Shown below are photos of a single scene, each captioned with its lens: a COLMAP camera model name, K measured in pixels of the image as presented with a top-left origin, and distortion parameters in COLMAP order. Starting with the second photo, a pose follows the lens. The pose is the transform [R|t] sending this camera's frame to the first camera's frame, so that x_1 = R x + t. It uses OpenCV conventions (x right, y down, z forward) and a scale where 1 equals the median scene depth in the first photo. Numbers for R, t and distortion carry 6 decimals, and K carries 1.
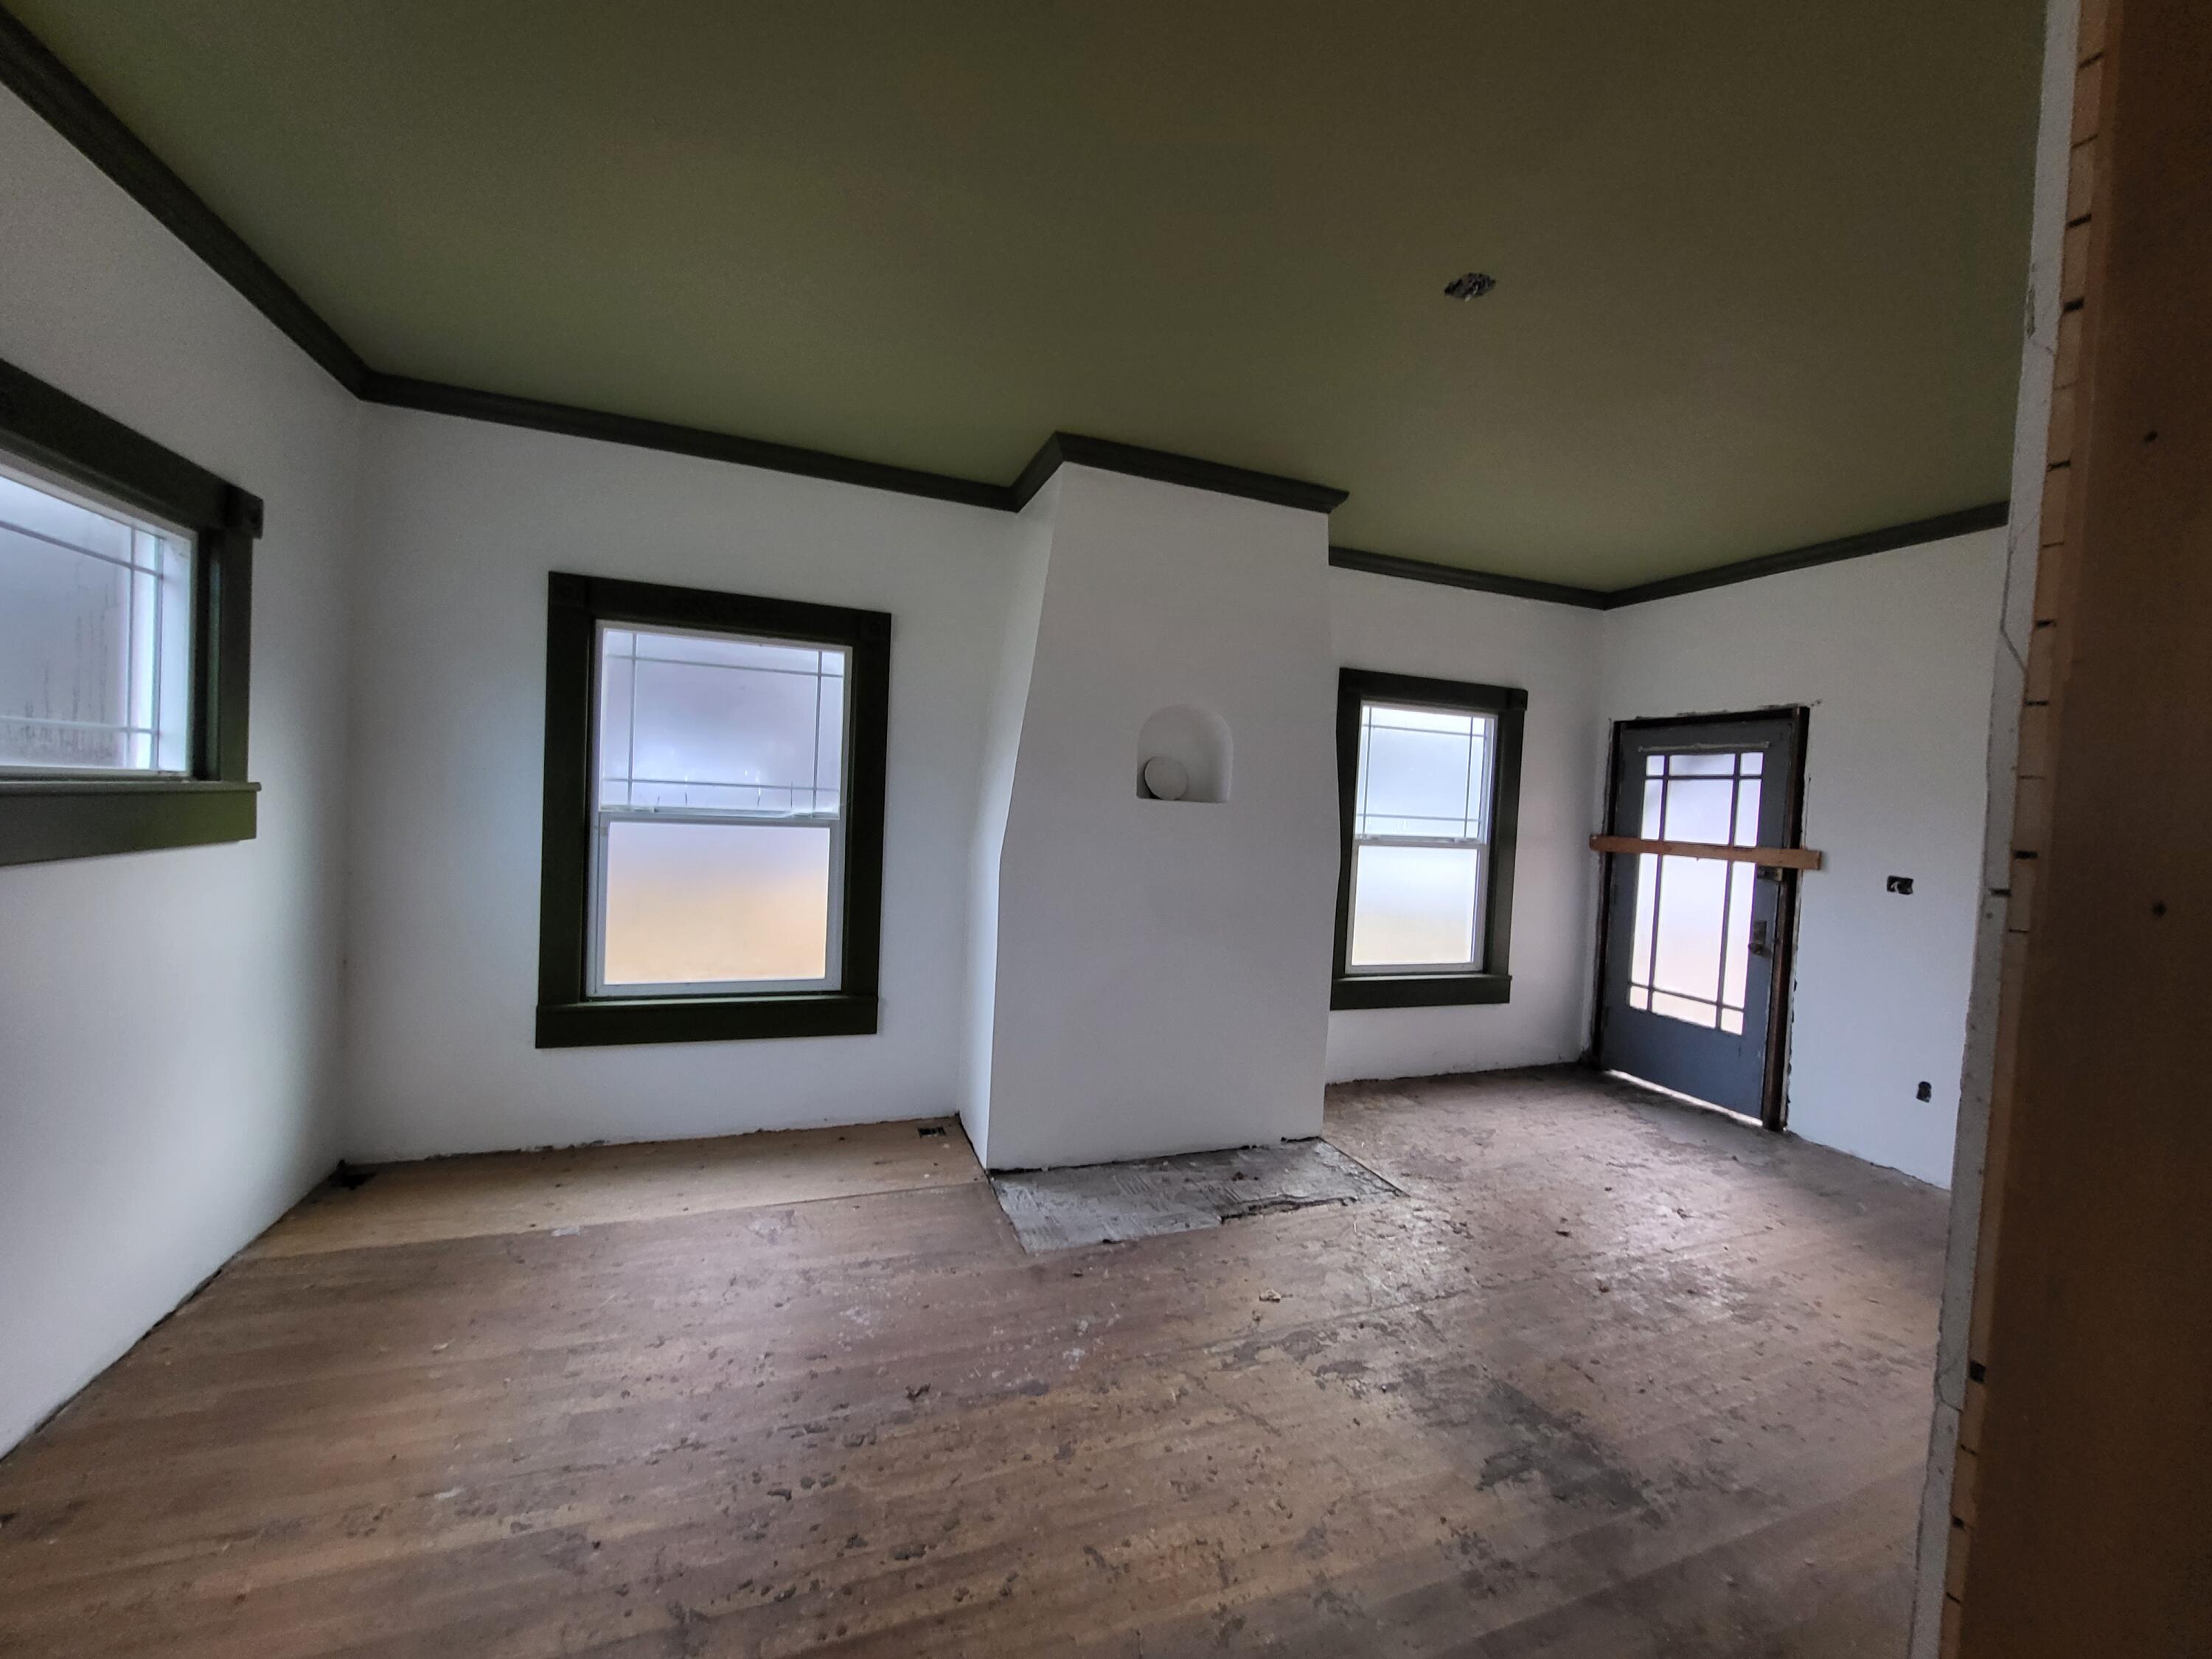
lens RADIAL K [[874.0, 0, 1100.6], [0, 874.0, 823.6], [0, 0, 1]] dist [-0.003640, -0.000316]
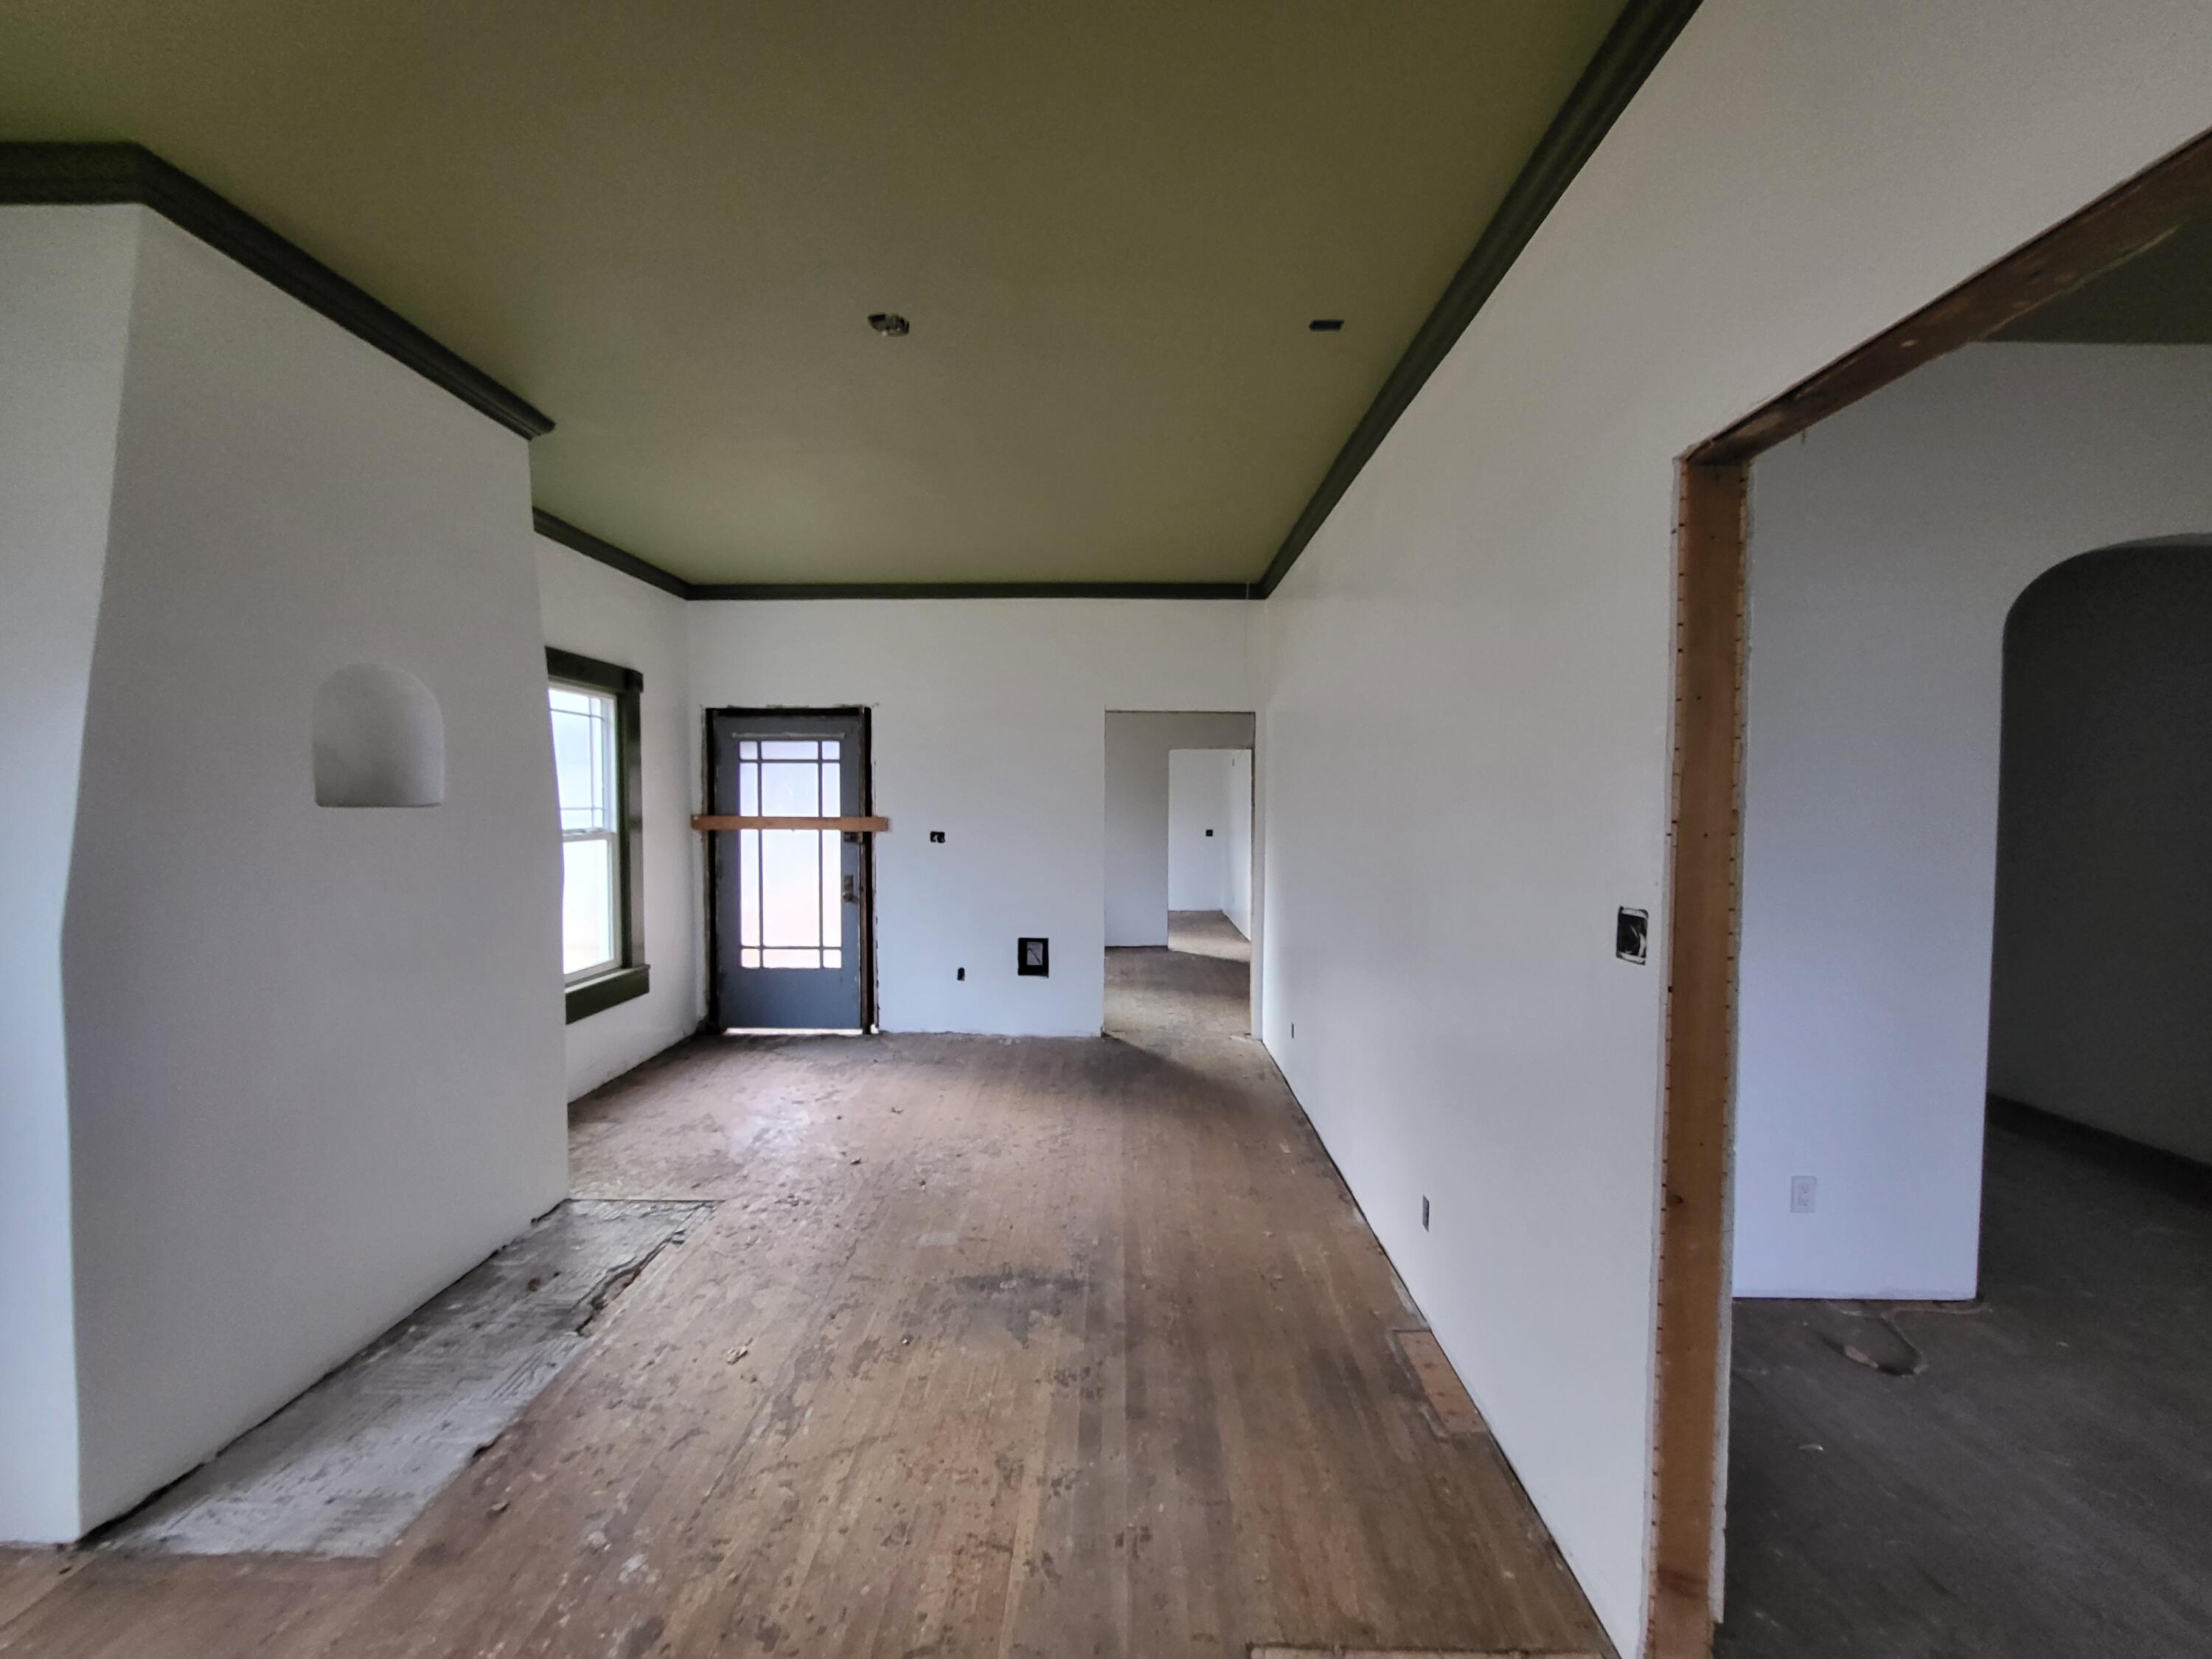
lens RADIAL K [[874.0, 0, 1106.1], [0, 874.0, 827.3], [0, 0, 1]] dist [-0.003640, -0.000316]
pose [[0.364196, -0.077621, 0.928082, -0.320053], [0.042961, 0.996860, 0.066515, -0.029932], [-0.930331, 0.015647, 0.366387, 0.214813]]
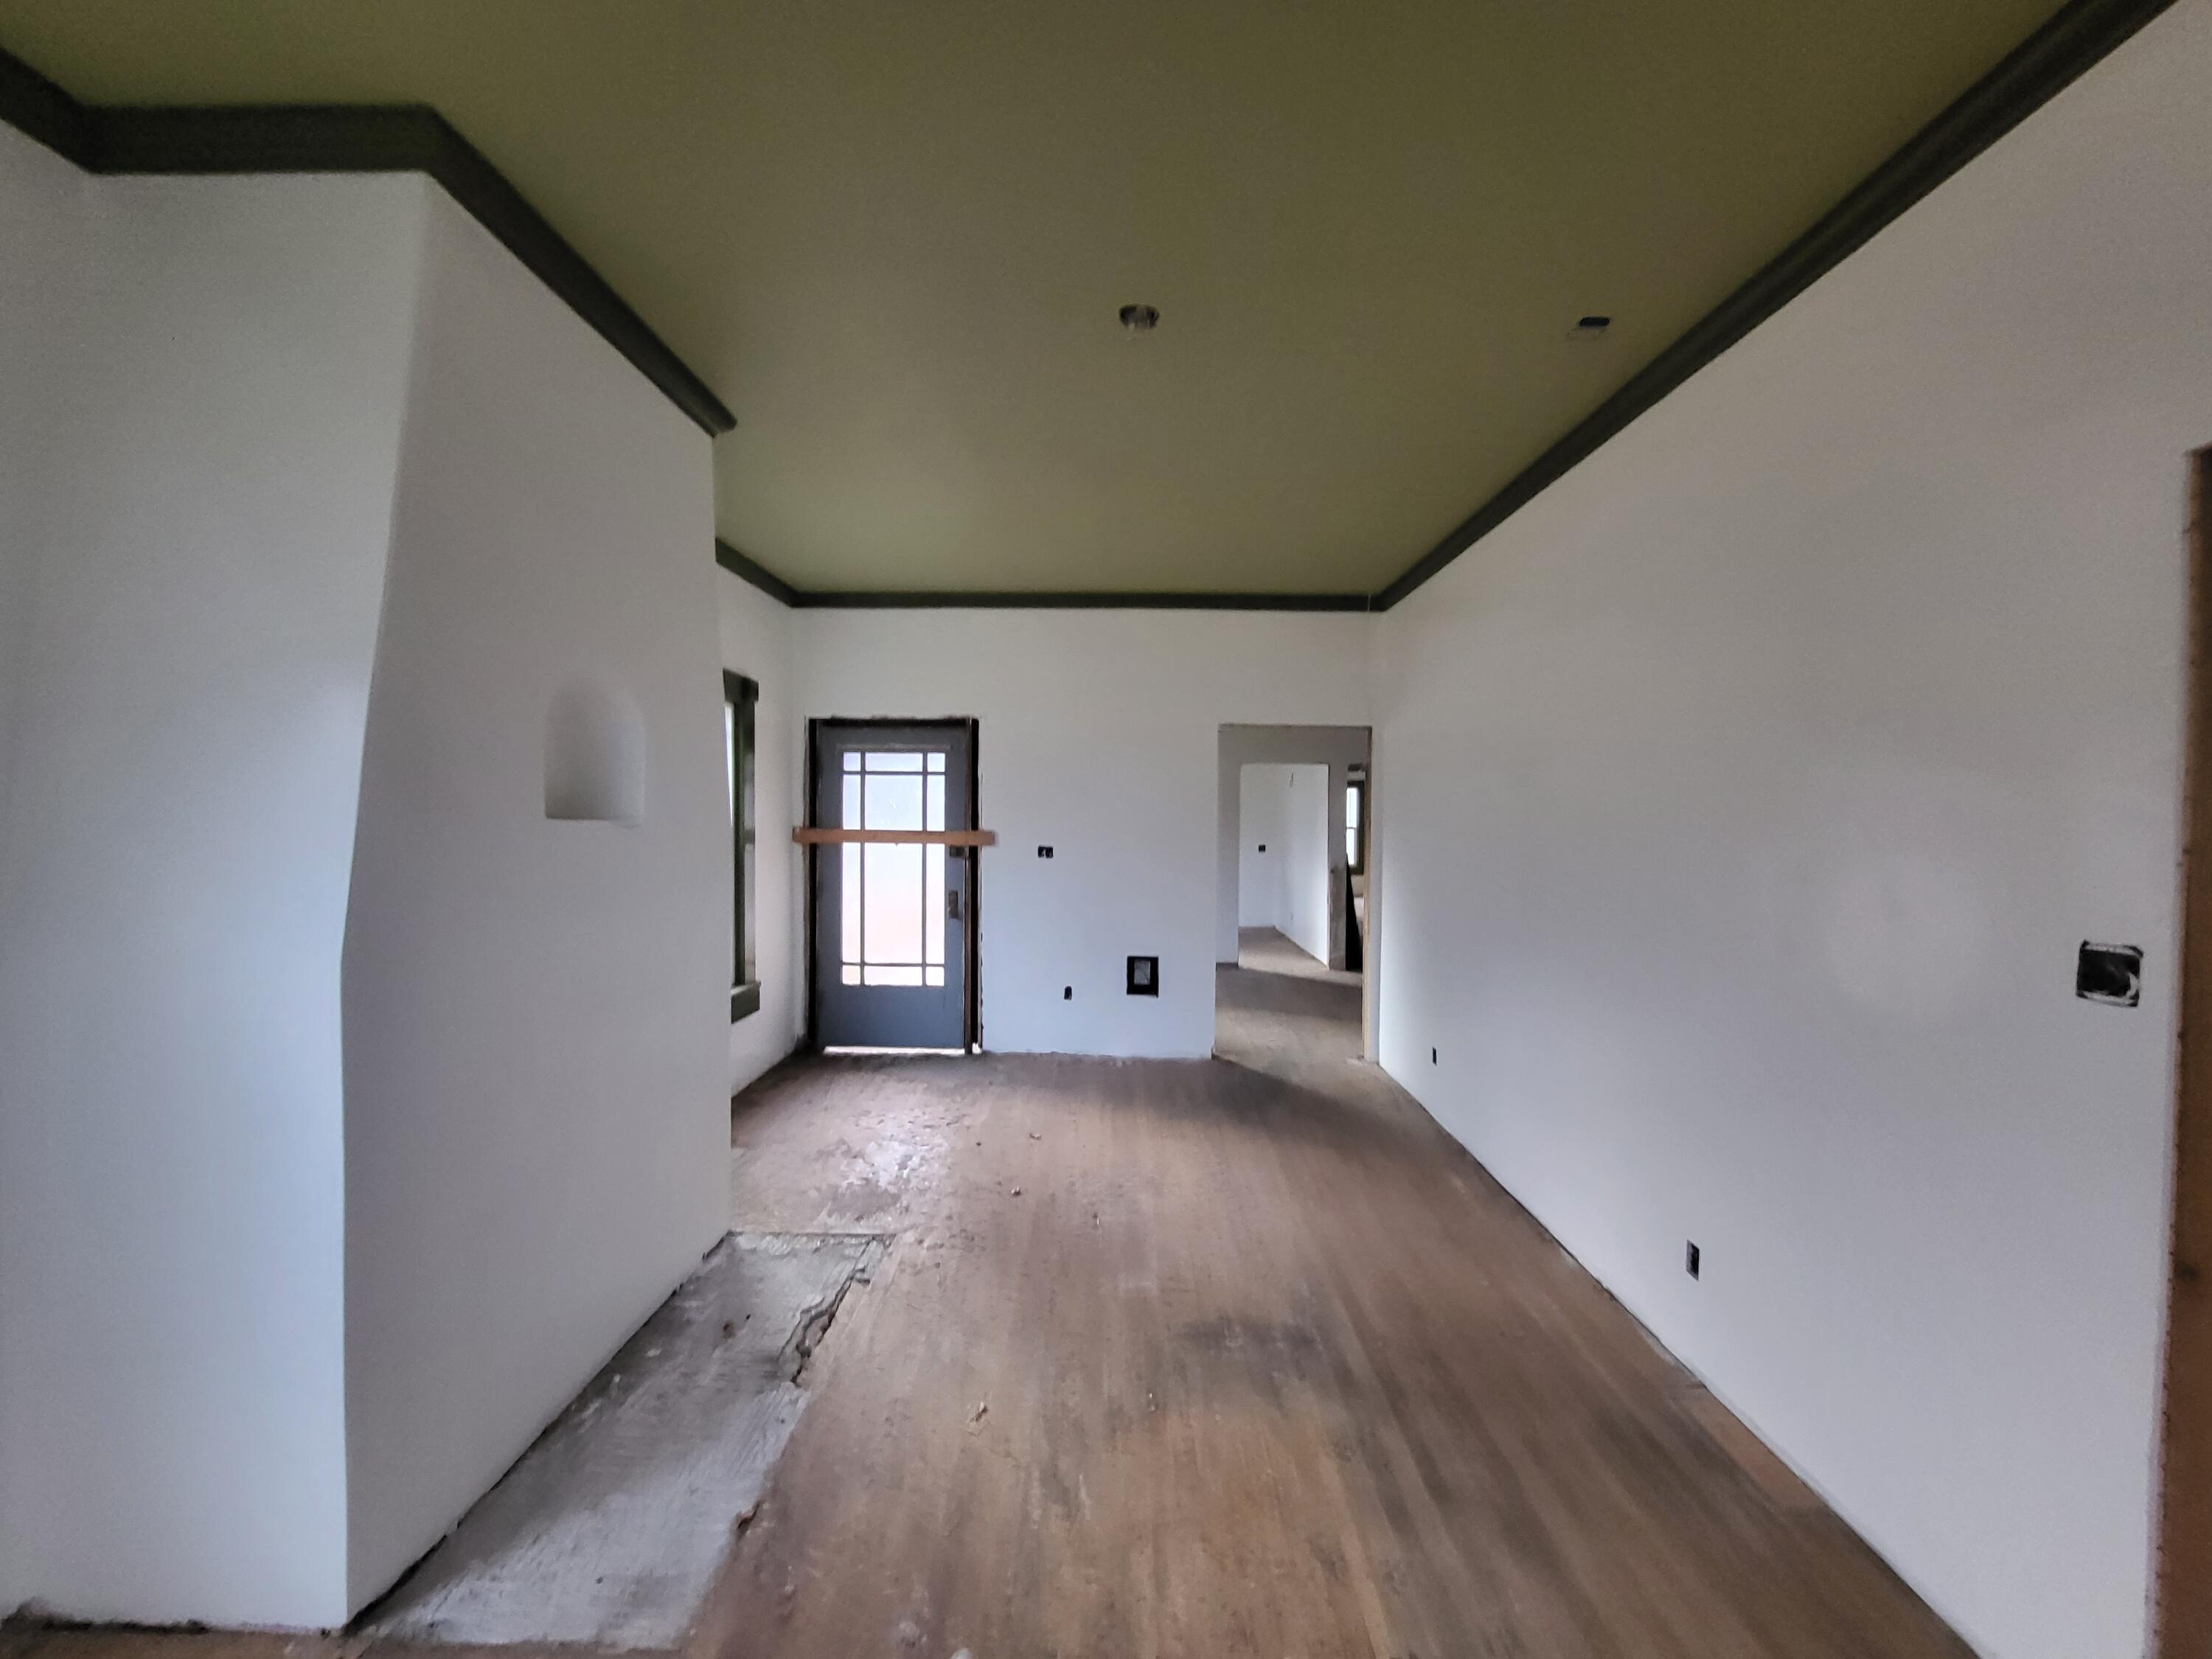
lens RADIAL K [[874.0, 0, 1104.0], [0, 874.0, 825.8], [0, 0, 1]] dist [-0.003640, -0.000316]
pose [[0.366908, -0.059126, 0.928376, -0.352087], [0.035344, 0.998144, 0.049601, -0.038396], [-0.929586, 0.014614, 0.368317, 0.398035]]
